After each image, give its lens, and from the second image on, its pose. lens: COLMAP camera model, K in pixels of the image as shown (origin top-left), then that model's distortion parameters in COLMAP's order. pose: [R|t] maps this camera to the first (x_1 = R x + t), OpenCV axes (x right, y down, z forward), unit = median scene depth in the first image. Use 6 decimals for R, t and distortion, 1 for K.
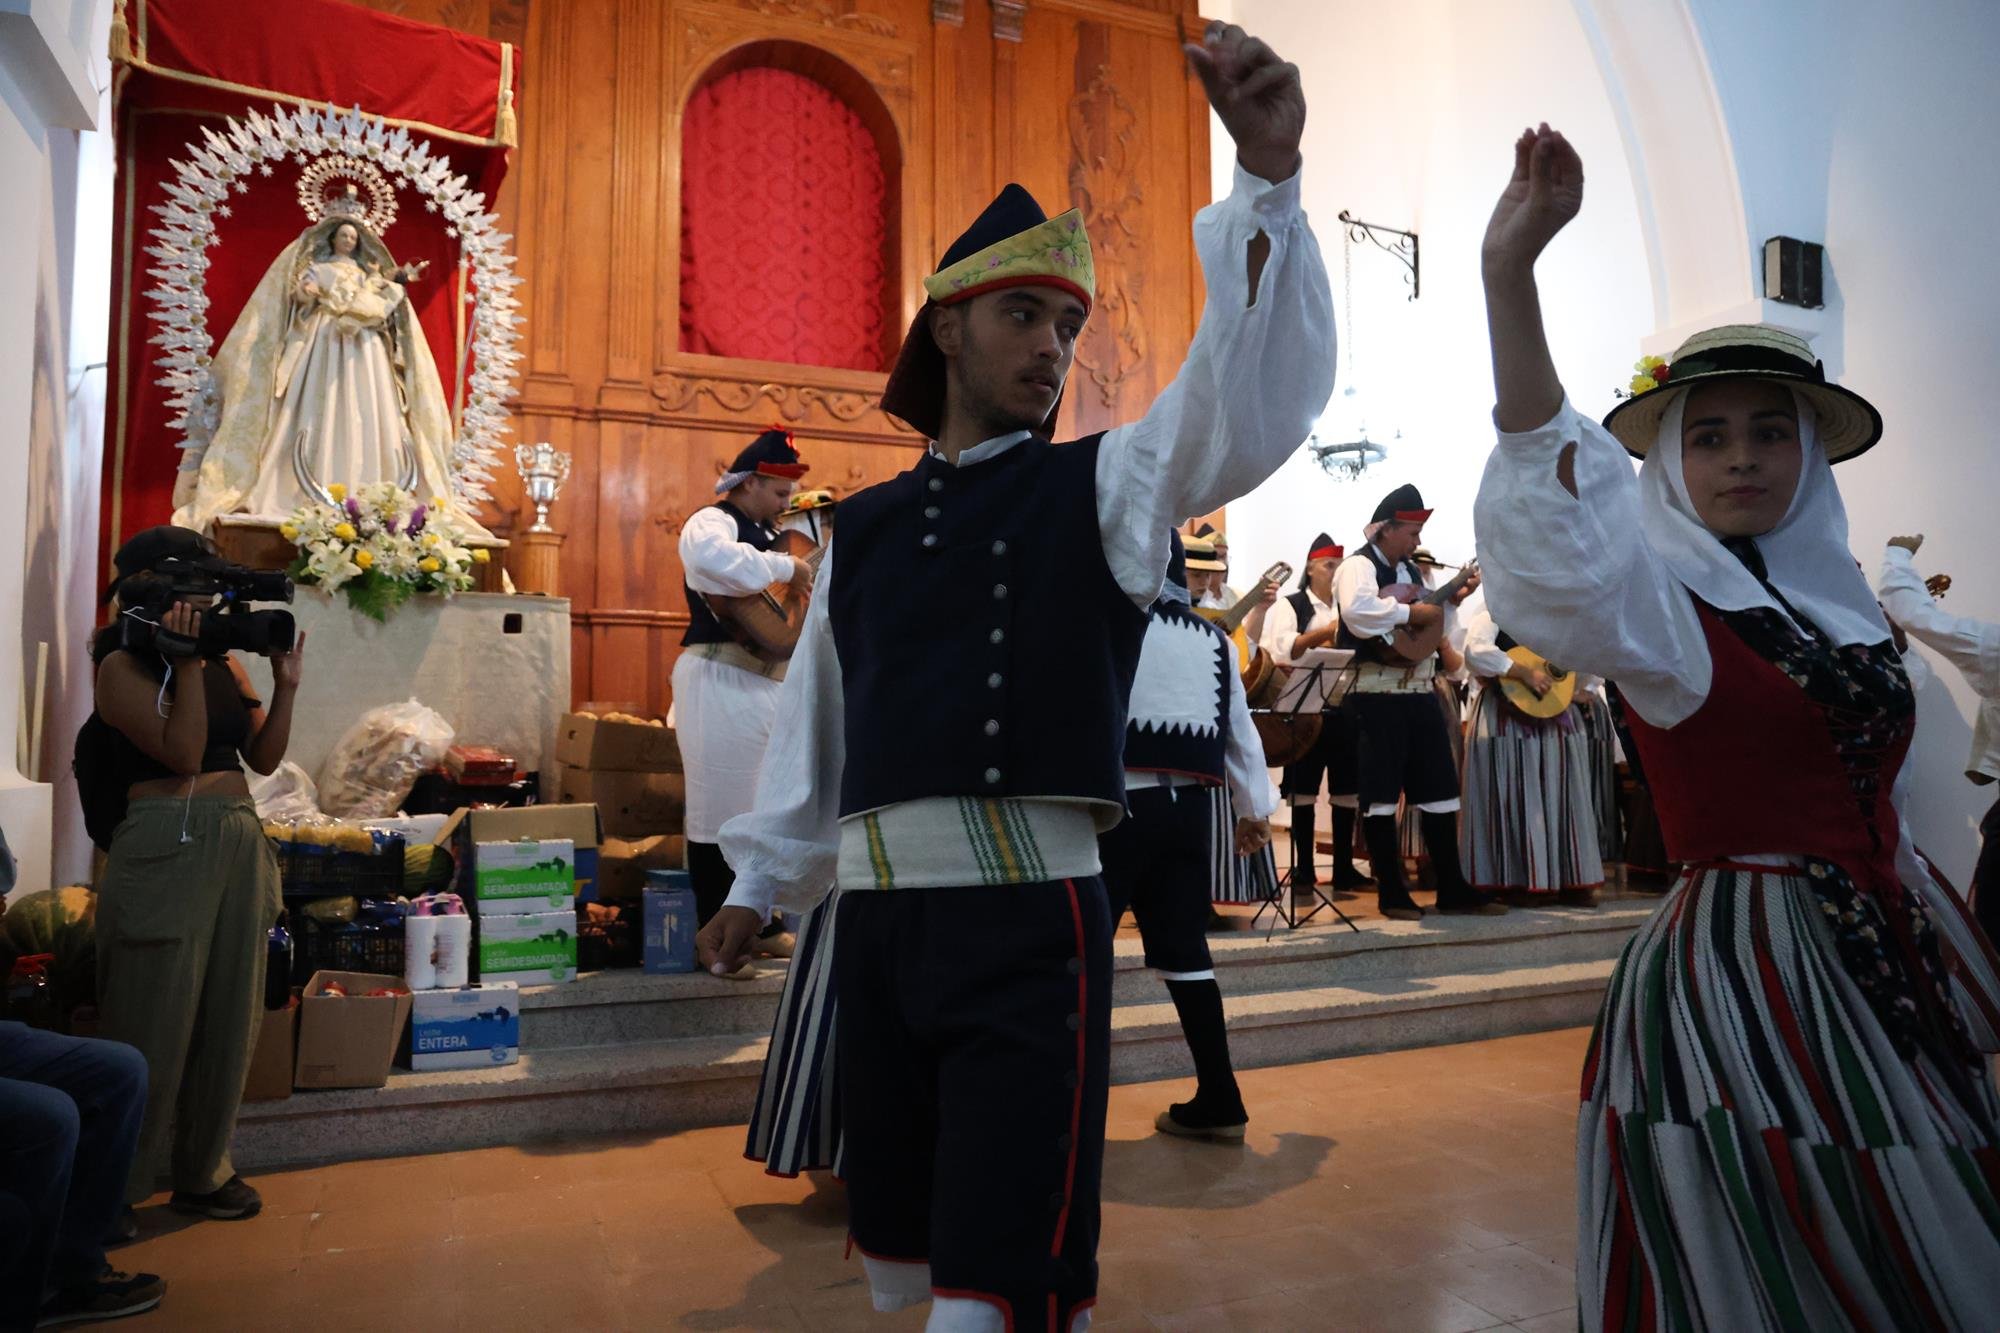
lens RADIAL K [[1375.0, 0, 1024.2], [0, 1375.0, 671.5], [0, 0, 1]] dist [-0.083132, 0.055614]
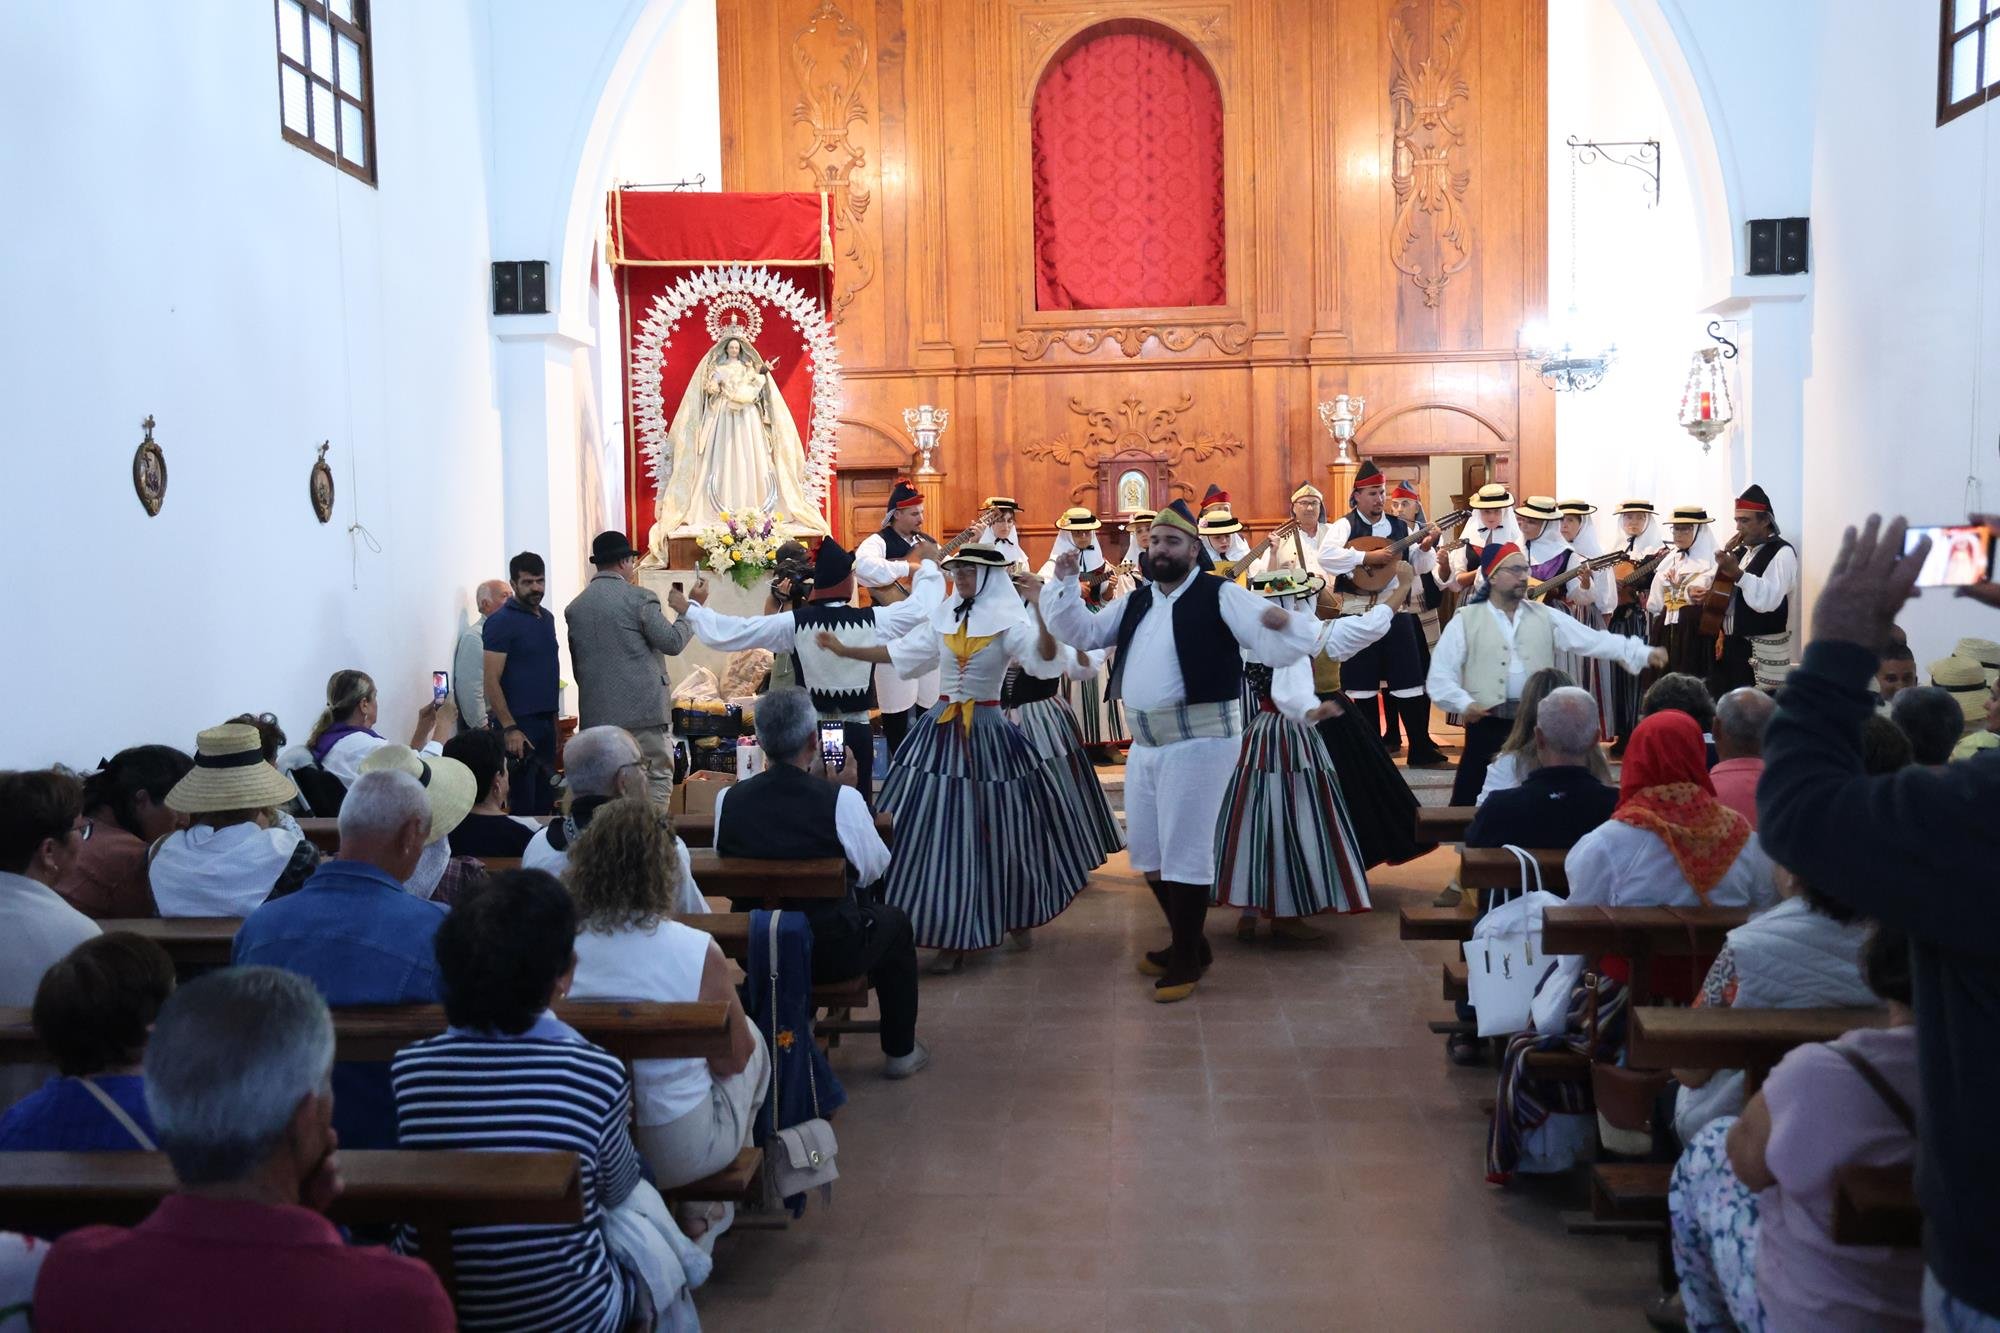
lens RADIAL K [[1813.3, 0, 1015.2], [0, 1813.3, 664.5], [0, 0, 1]] dist [0.017066, -0.002710]
pose [[0.897310, 0.005242, -0.441369, 0.677602], [0.043142, 0.994100, 0.099514, -0.119059], [0.439287, -0.108336, 0.891791, -0.755067]]
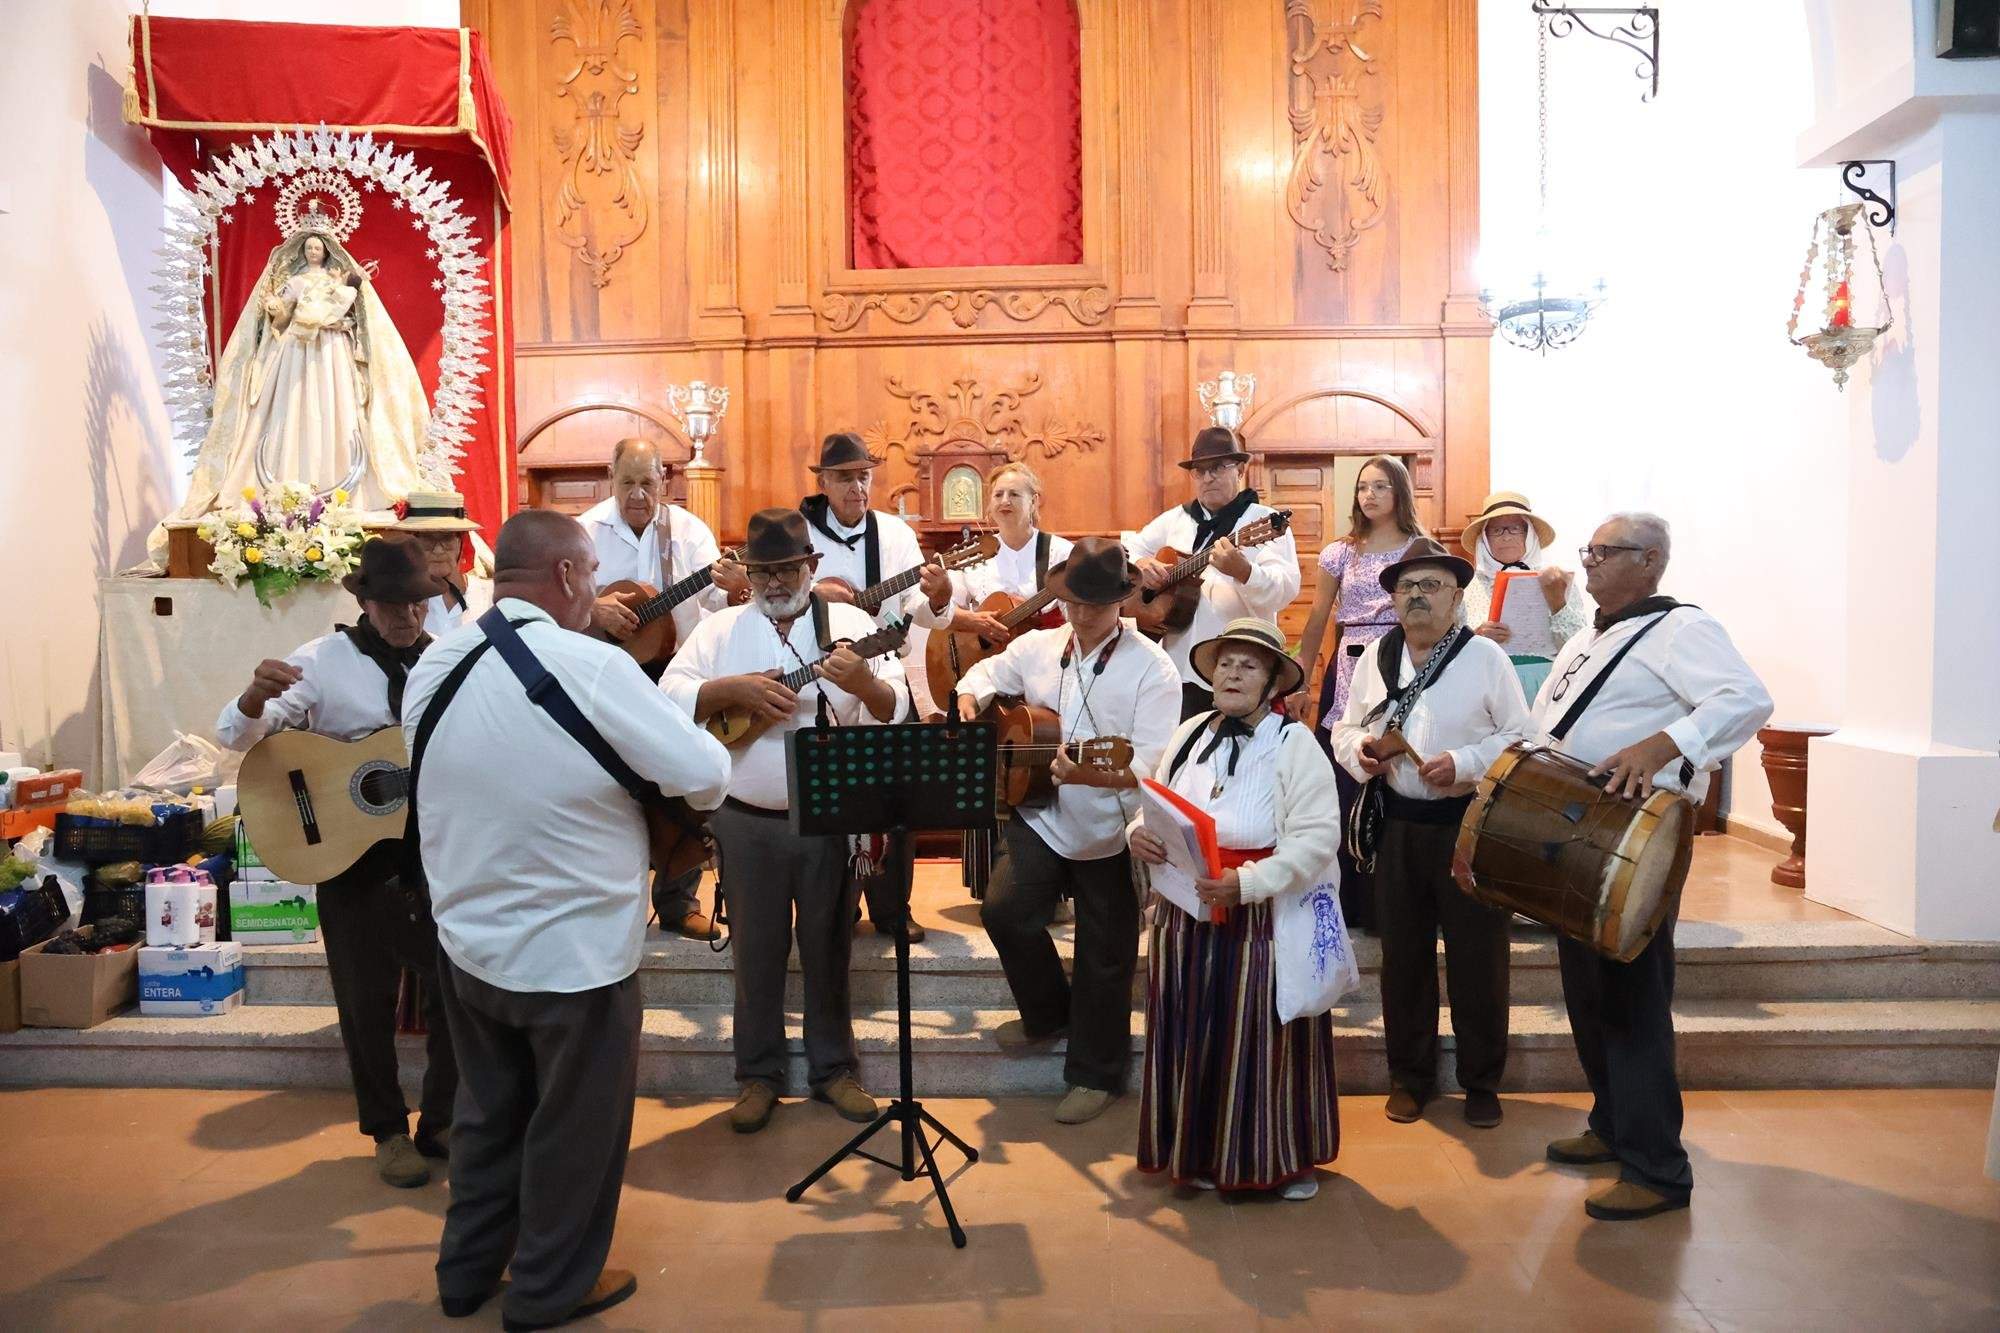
lens RADIAL K [[1412.6, 0, 993.4], [0, 1412.6, 681.3], [0, 0, 1]] dist [-0.080250, 0.062347]
pose [[0.902748, 0.011963, -0.430004, 0.422330], [0.034362, 0.994414, 0.099805, -0.051998], [0.428796, -0.104874, 0.897293, 0.147086]]
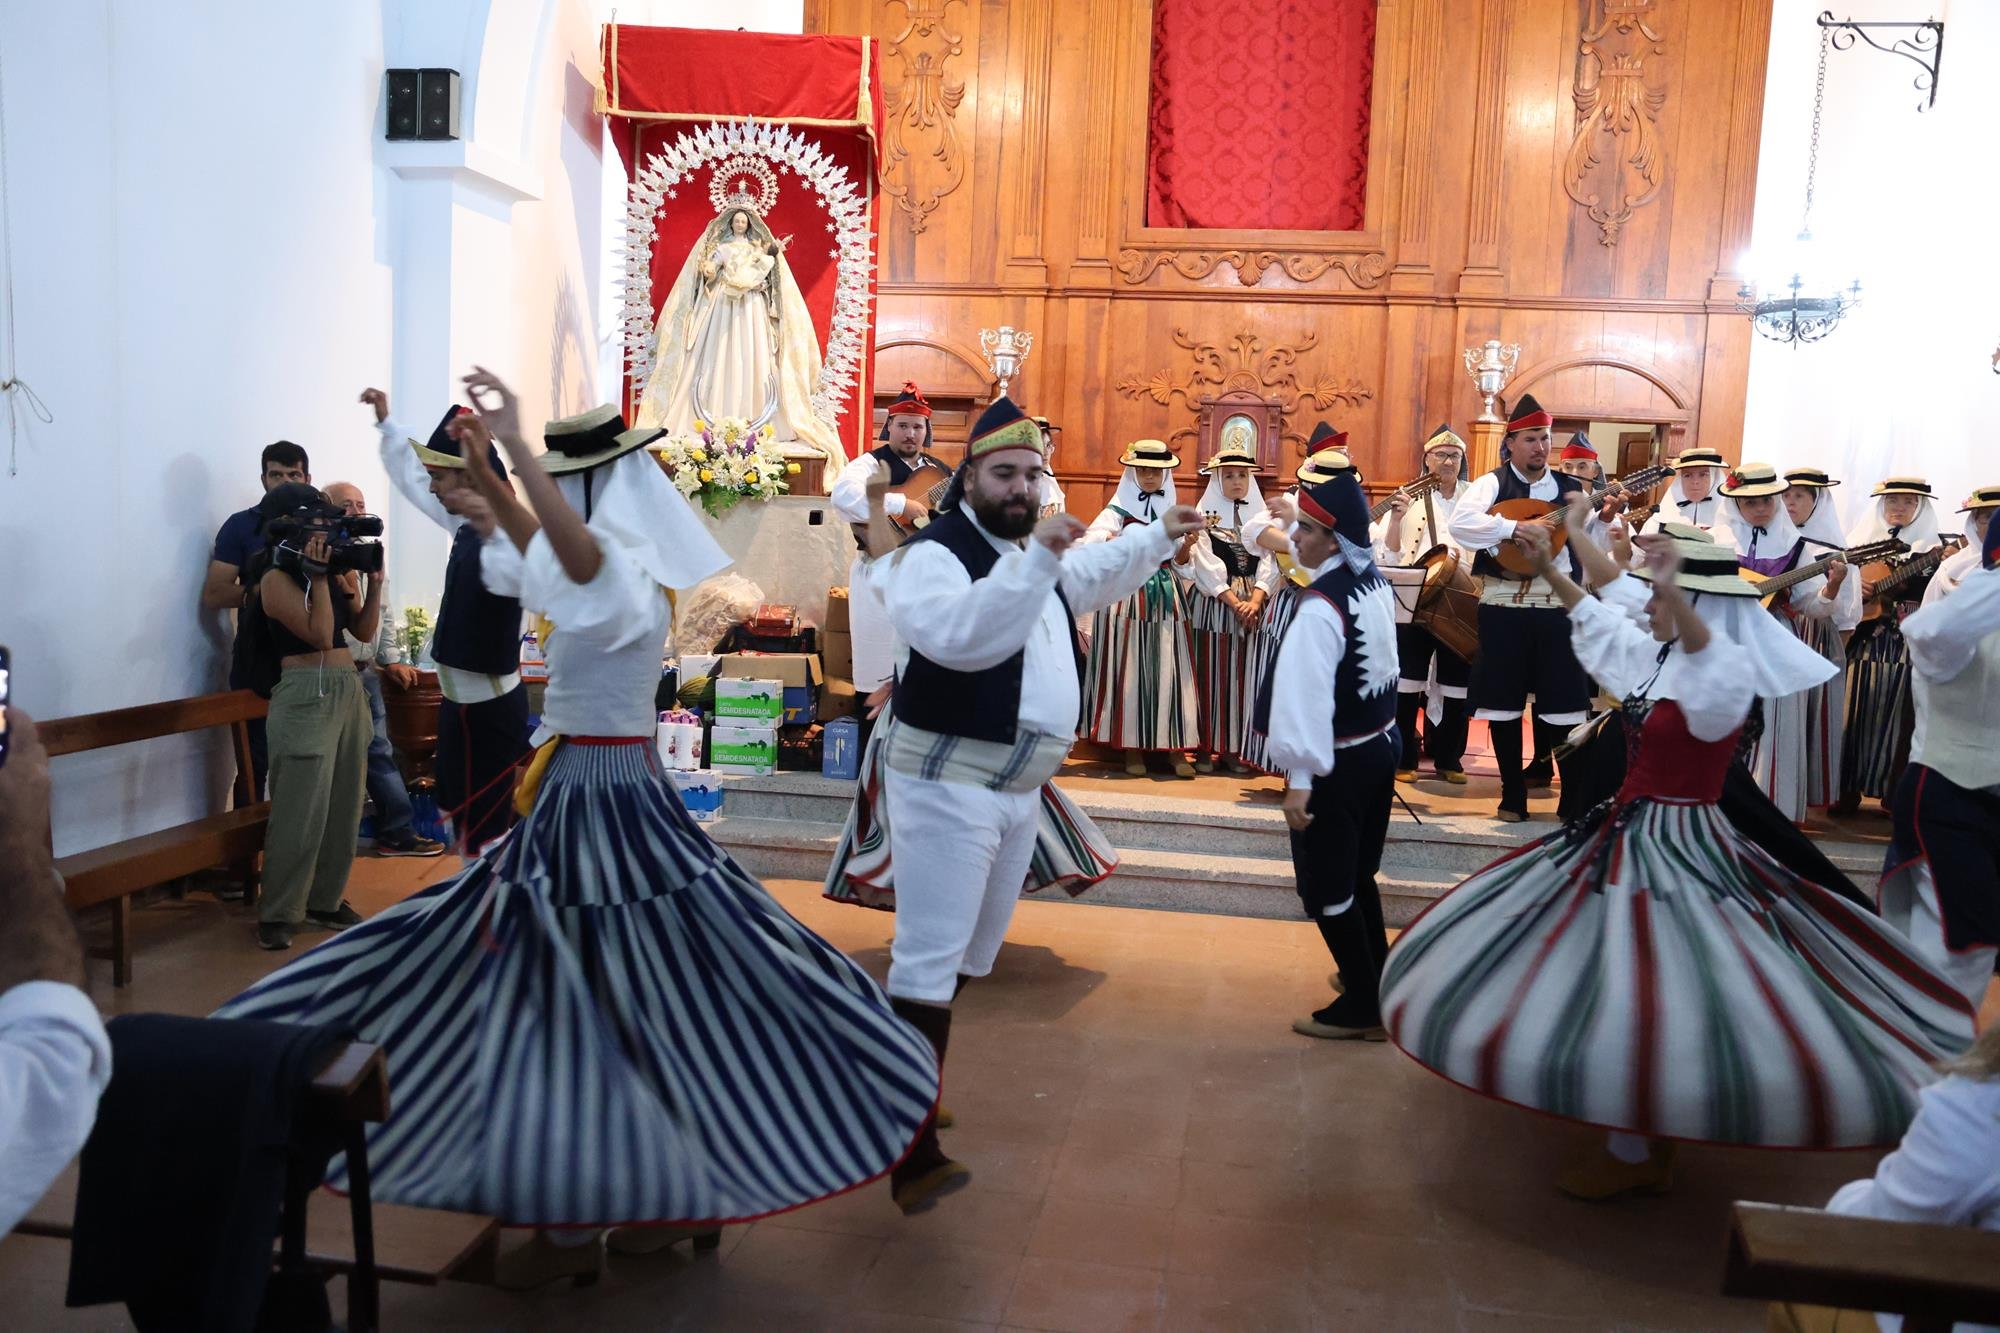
lens RADIAL K [[1532.5, 0, 1006.4], [0, 1532.5, 685.9], [0, 0, 1]] dist [-0.062640, 0.077004]
pose [[0.843221, 0.093951, -0.529294, 0.486738], [-0.016751, 0.988723, 0.148815, -0.078788], [0.537306, -0.116618, 0.835286, -0.161460]]
